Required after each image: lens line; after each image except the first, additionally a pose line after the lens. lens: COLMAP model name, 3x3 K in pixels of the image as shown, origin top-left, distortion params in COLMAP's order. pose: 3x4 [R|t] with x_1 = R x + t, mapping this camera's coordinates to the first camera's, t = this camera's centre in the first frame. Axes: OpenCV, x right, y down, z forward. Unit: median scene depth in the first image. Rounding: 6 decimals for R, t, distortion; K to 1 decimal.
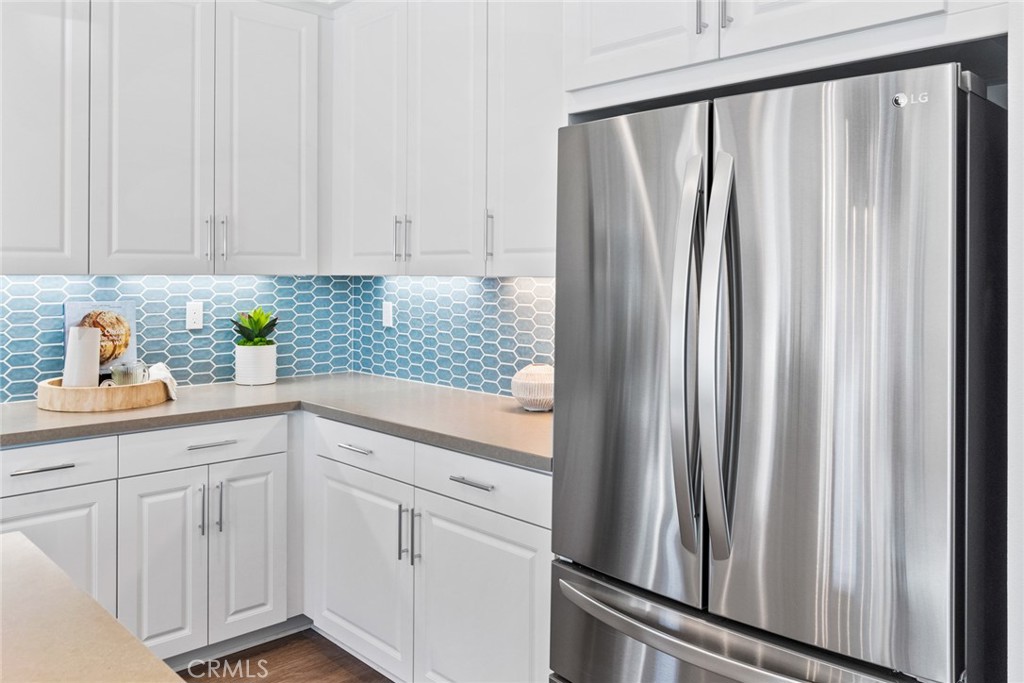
lens RADIAL K [[810.3, 0, 490.8], [0, 810.3, 265.7], [0, 0, 1]] dist [-0.004151, 0.000679]
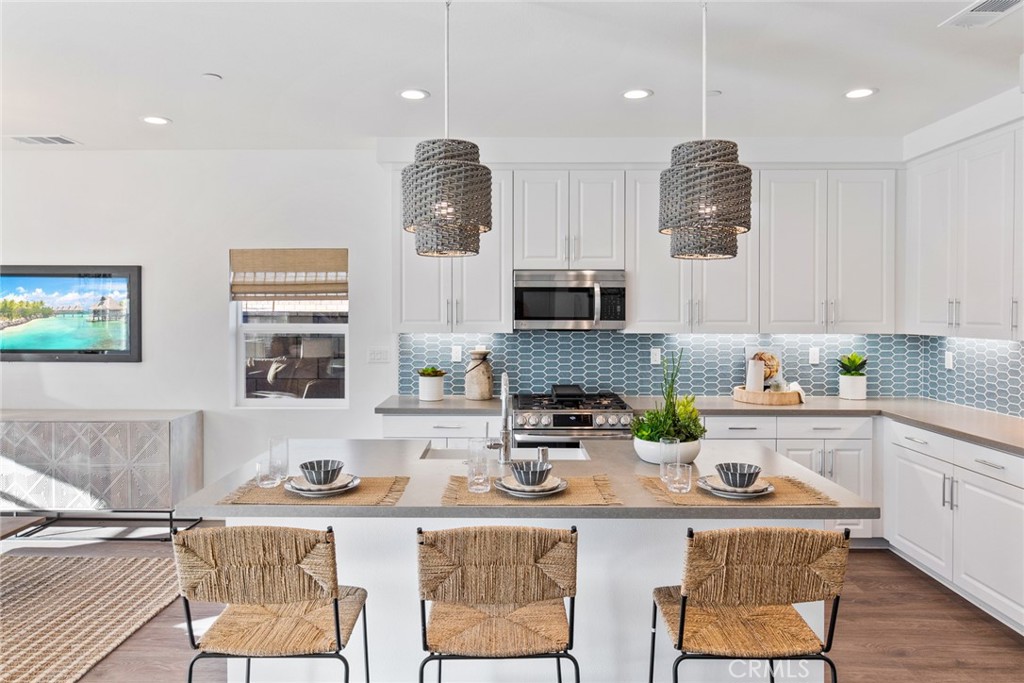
lens RADIAL K [[684.6, 0, 501.6], [0, 684.6, 318.9], [0, 0, 1]] dist [-0.000719, 0.000519]
pose [[0.726310, 0.005986, -0.687341, 0.164833], [0.007548, 0.999832, 0.016683, -0.051038], [0.687326, -0.017305, 0.726143, -0.558668]]
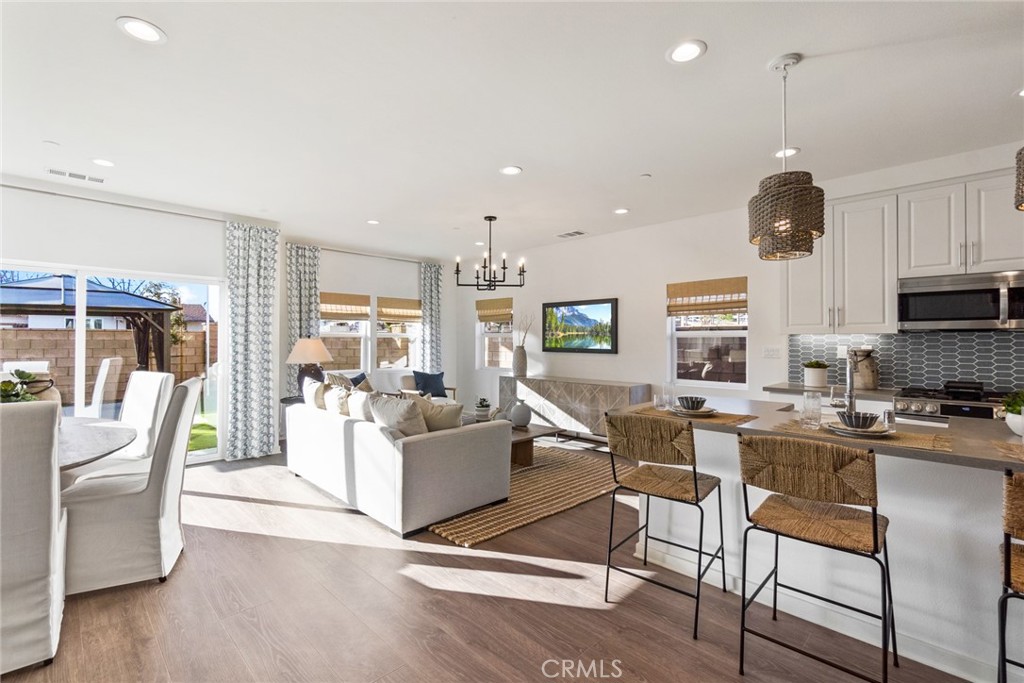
lens RADIAL K [[457.7, 0, 498.5], [0, 457.7, 337.4], [0, 0, 1]] dist [-0.002592, 0.000375]
pose [[0.028546, -0.009768, -0.999545, 0.291899], [0.007376, 0.999927, -0.009561, 0.019674], [0.999565, -0.007100, 0.028616, -0.508336]]
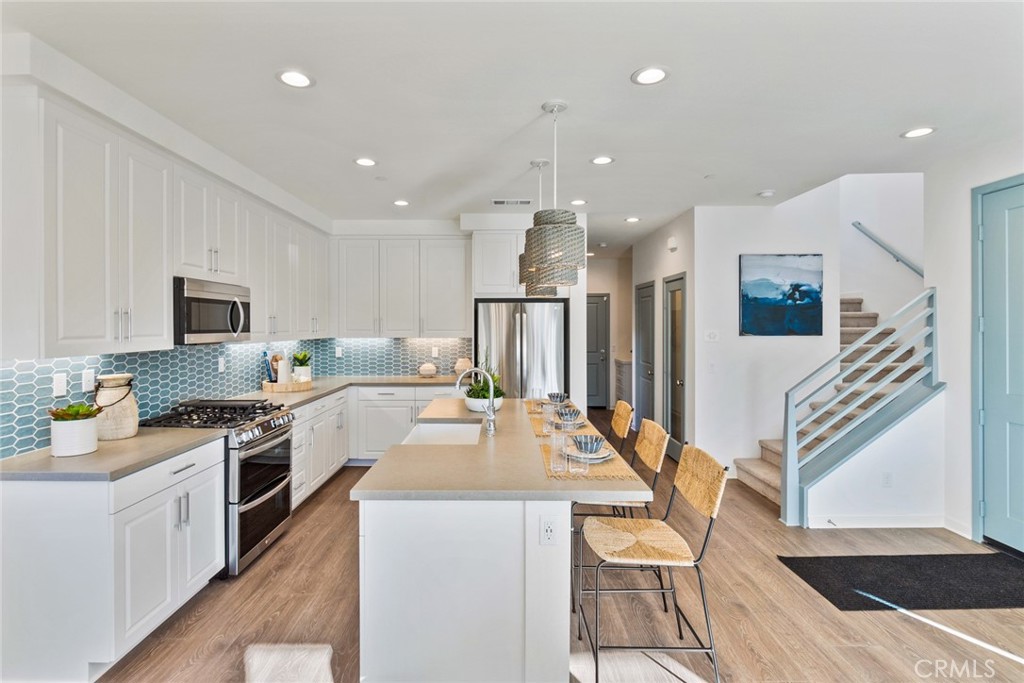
lens RADIAL K [[496.2, 0, 503.0], [0, 496.2, 325.1], [0, 0, 1]] dist [-0.005084, 0.000741]
pose [[0.676512, -0.005555, 0.736410, -1.119727], [-0.001554, 0.999959, 0.008971, -0.049692], [-0.736430, -0.007213, 0.676476, -0.549412]]
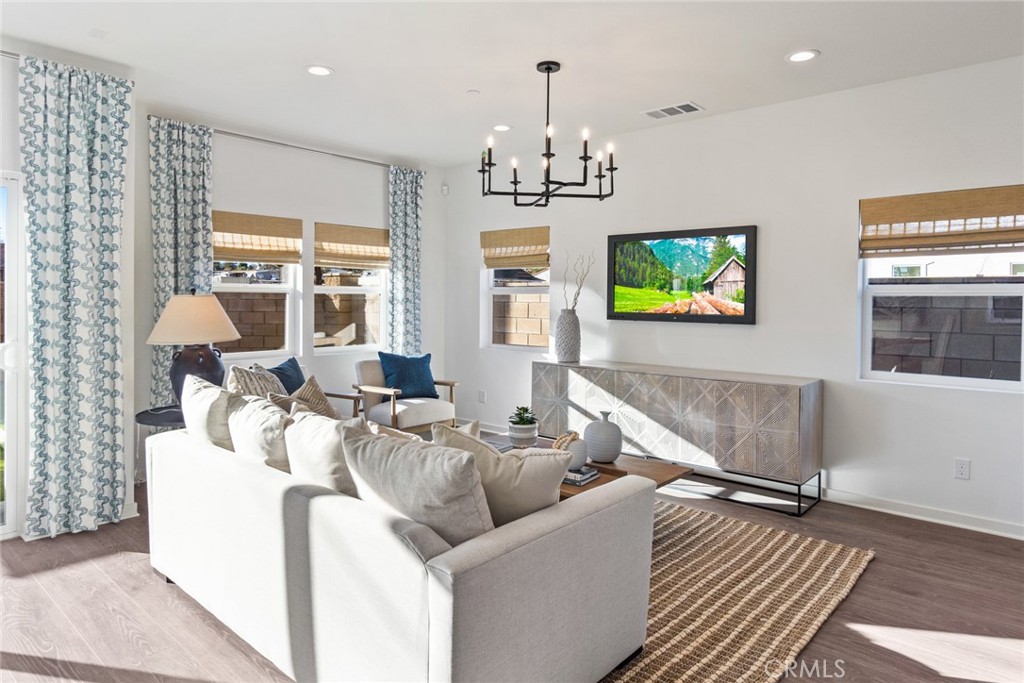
lens RADIAL K [[626.4, 0, 496.1], [0, 626.4, 305.0], [0, 0, 1]] dist [-0.015170, 0.010077]
pose [[0.092927, 0.008461, -0.995637, -0.189544], [0.003864, 0.999953, 0.008858, 0.012450], [0.995665, -0.004671, 0.092890, -0.699398]]
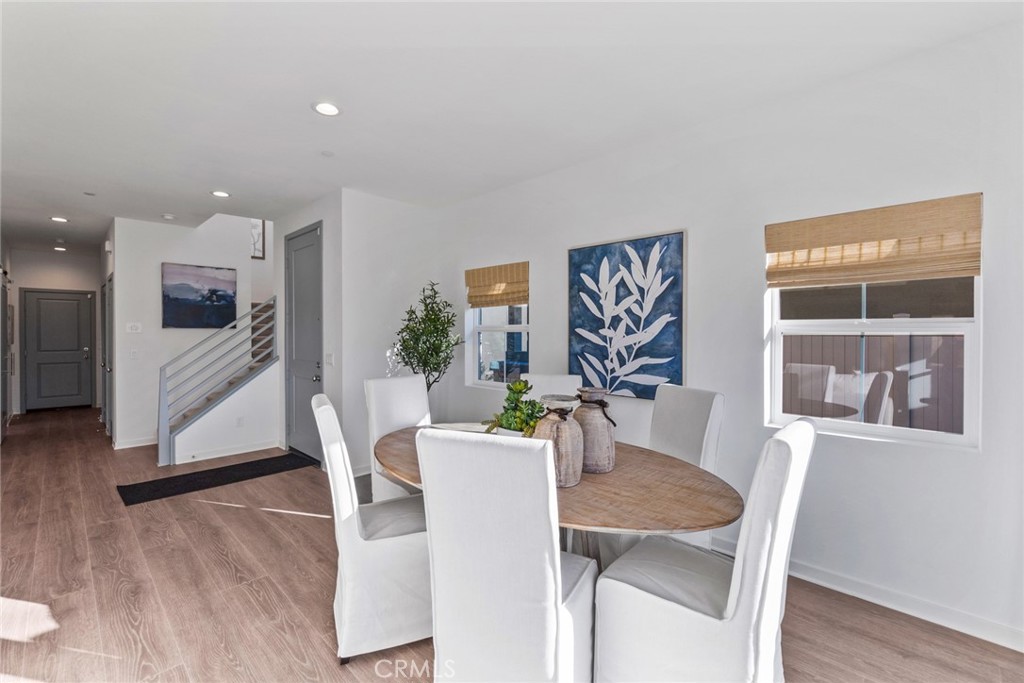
lens RADIAL K [[457.7, 0, 503.2], [0, 457.7, 329.3], [0, 0, 1]] dist [-0.002592, 0.000375]
pose [[-0.027973, 0.001279, 0.999608, -1.291378], [-0.012092, 0.999926, -0.001617, -0.011479], [-0.999536, -0.012133, -0.027956, -1.327623]]
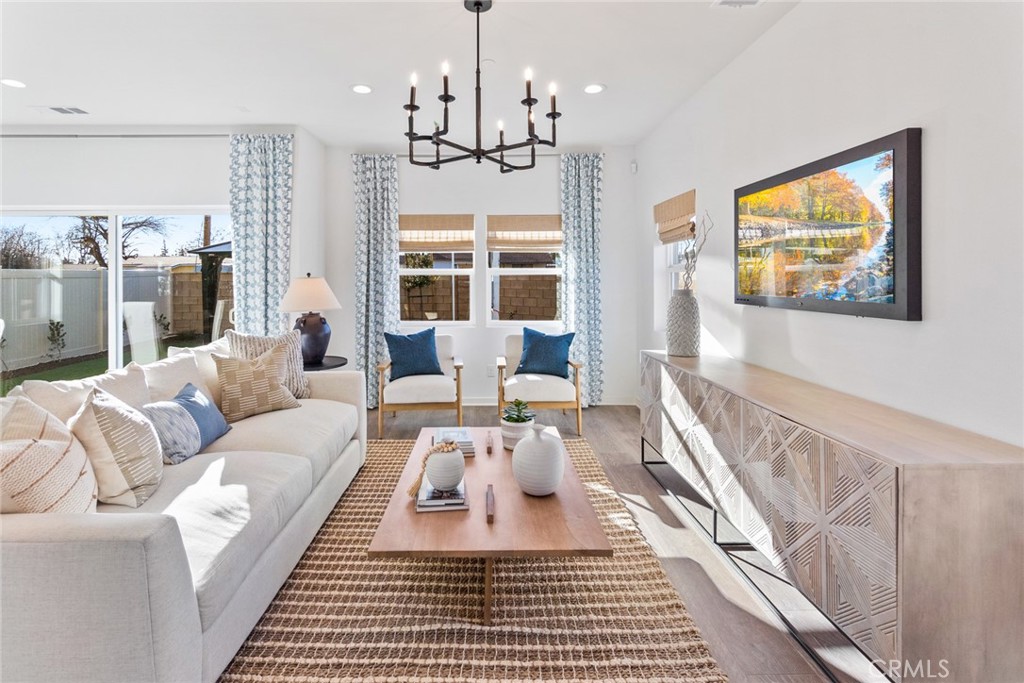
lens RADIAL K [[477.7, 0, 483.3], [0, 477.7, 280.0], [0, 0, 1]] dist [-0.002077, -0.000658]
pose [[-0.675427, 0.000360, -0.737427, -0.810339], [0.009536, 0.999921, -0.008246, 0.023723], [0.737365, -0.012602, -0.675377, 0.035556]]
